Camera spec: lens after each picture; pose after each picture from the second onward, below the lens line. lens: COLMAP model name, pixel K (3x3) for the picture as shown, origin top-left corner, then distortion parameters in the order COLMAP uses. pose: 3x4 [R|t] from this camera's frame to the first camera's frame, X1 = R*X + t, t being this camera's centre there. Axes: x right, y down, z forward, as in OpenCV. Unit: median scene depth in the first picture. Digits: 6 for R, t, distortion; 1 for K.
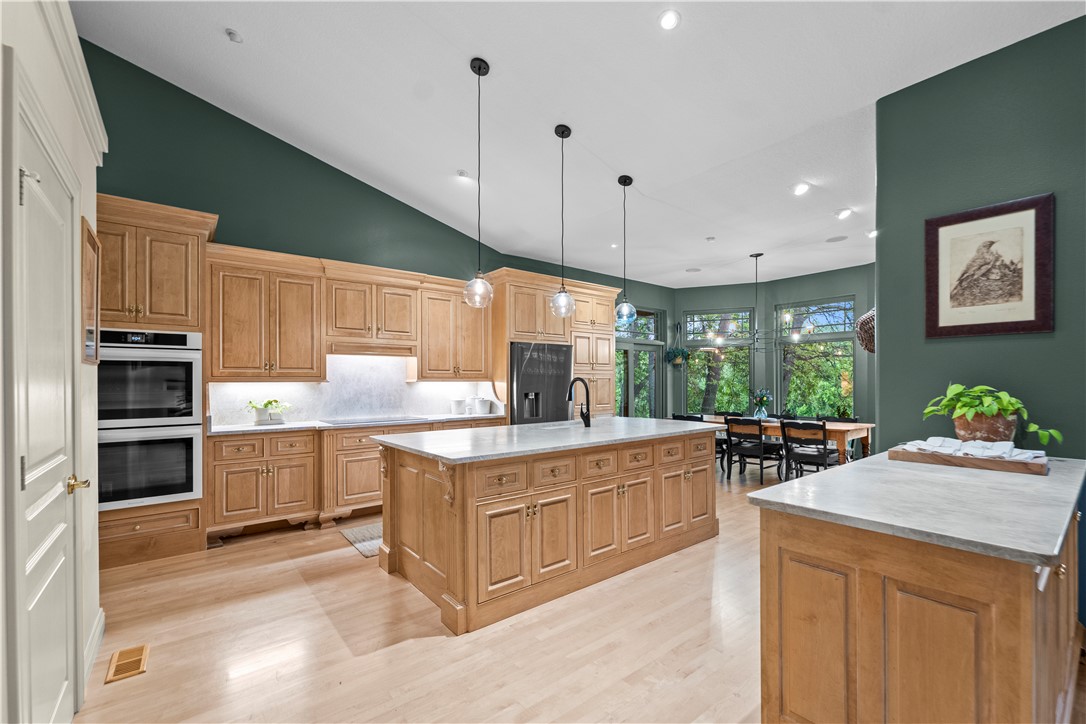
lens RADIAL K [[456.4, 0, 548.6], [0, 456.4, 380.7], [0, 0, 1]] dist [-0.000832, -0.000230]
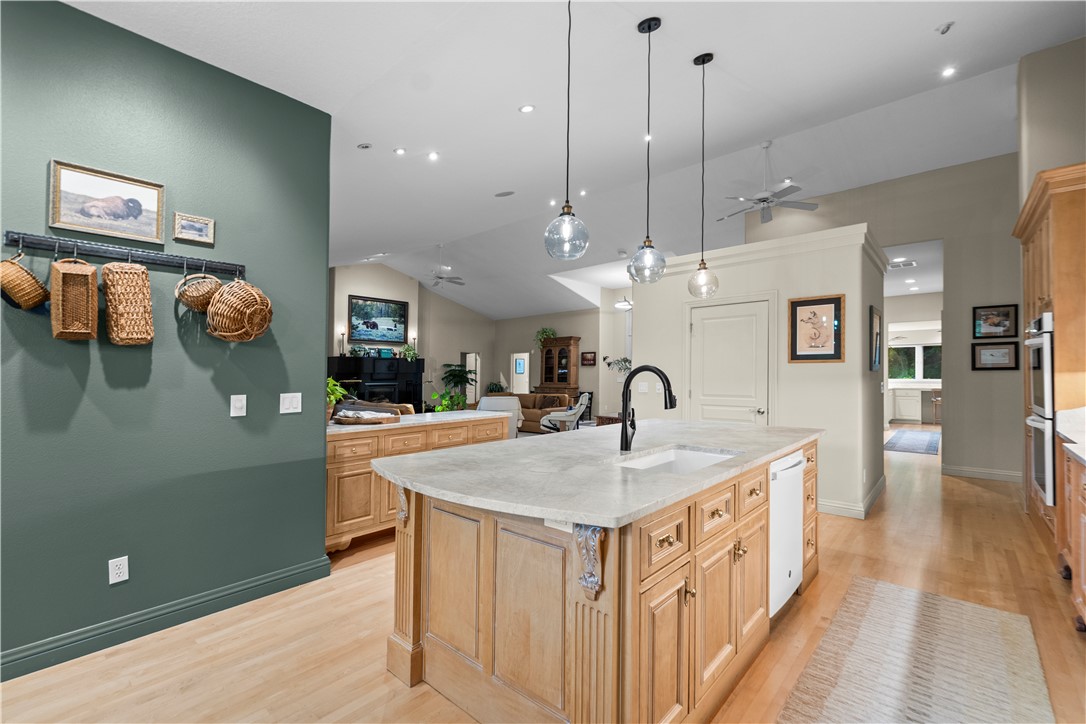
lens RADIAL K [[474.4, 0, 549.7], [0, 474.4, 361.6], [0, 0, 1]] dist [0.002351, 0.000281]
pose [[-0.984253, 0.004909, -0.176697, 0.223894], [0.009829, 0.999588, -0.026977, 0.001456], [0.176492, -0.028289, -0.983896, 1.223964]]
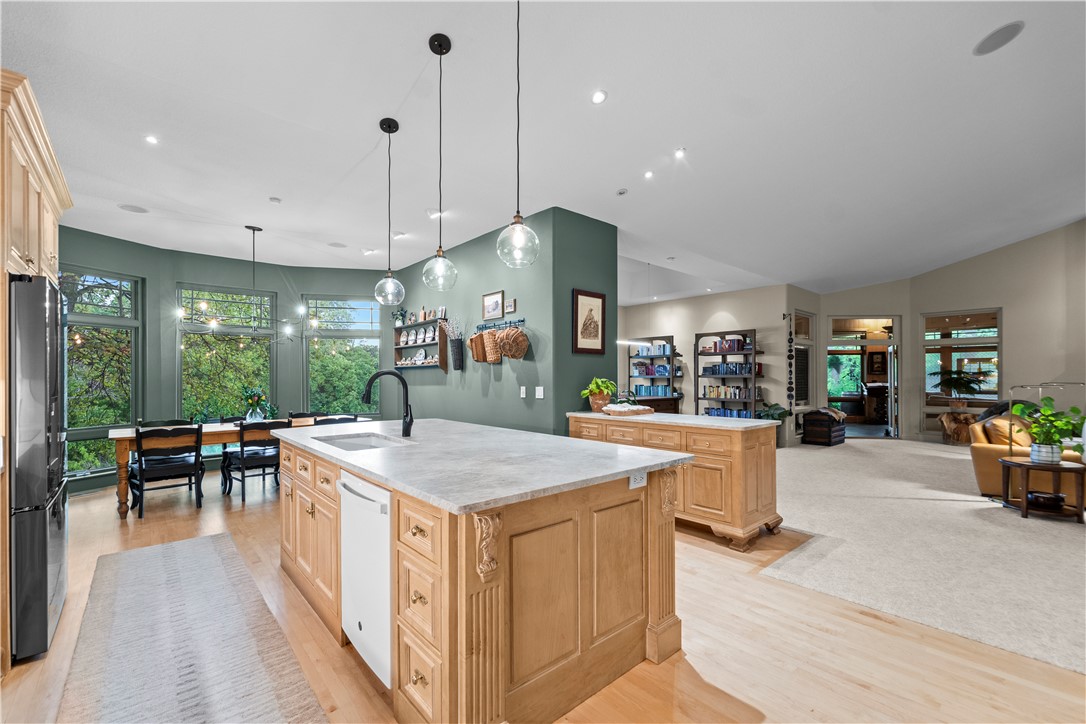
lens RADIAL K [[462.4, 0, 552.4], [0, 462.4, 376.5], [0, 0, 1]] dist [-0.000476, -0.000374]
pose [[-0.048591, 0.003341, 0.998813, -0.529499], [0.001018, 0.999994, -0.003296, 0.003089], [-0.998818, 0.000856, -0.048594, 0.612259]]
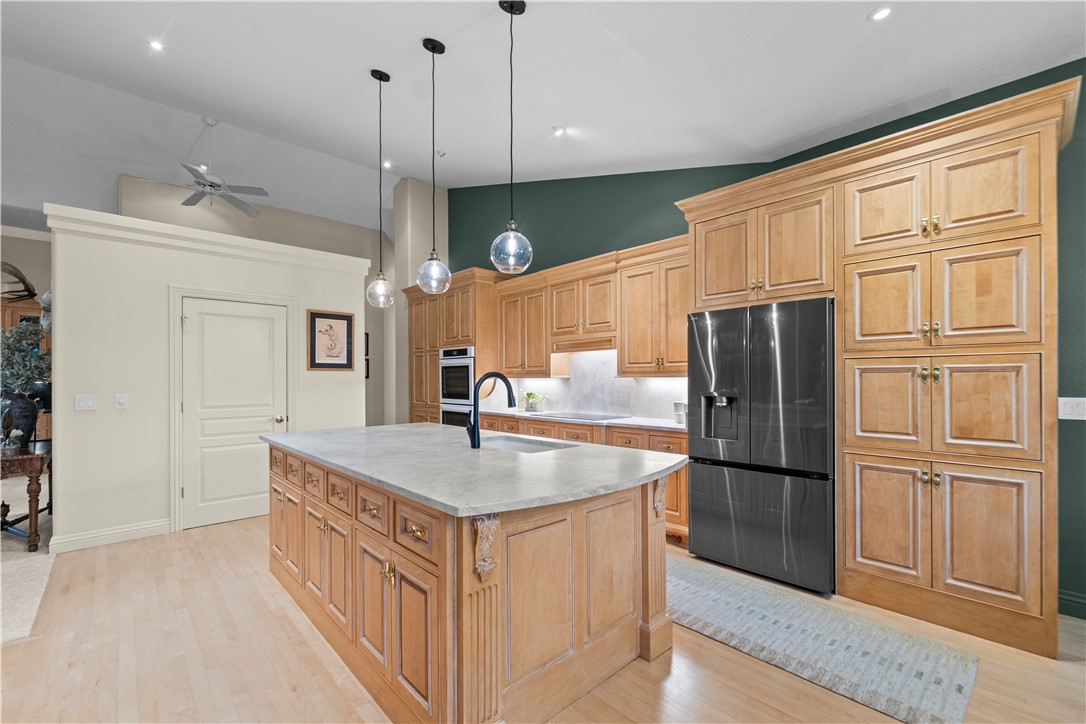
lens RADIAL K [[462.4, 0, 552.4], [0, 462.4, 376.5], [0, 0, 1]] dist [-0.000476, -0.000374]
pose [[0.079915, 0.000135, -0.996802, 0.582455], [0.006721, 0.999977, 0.000675, -0.001251], [0.996779, -0.006754, 0.079912, 0.813873]]
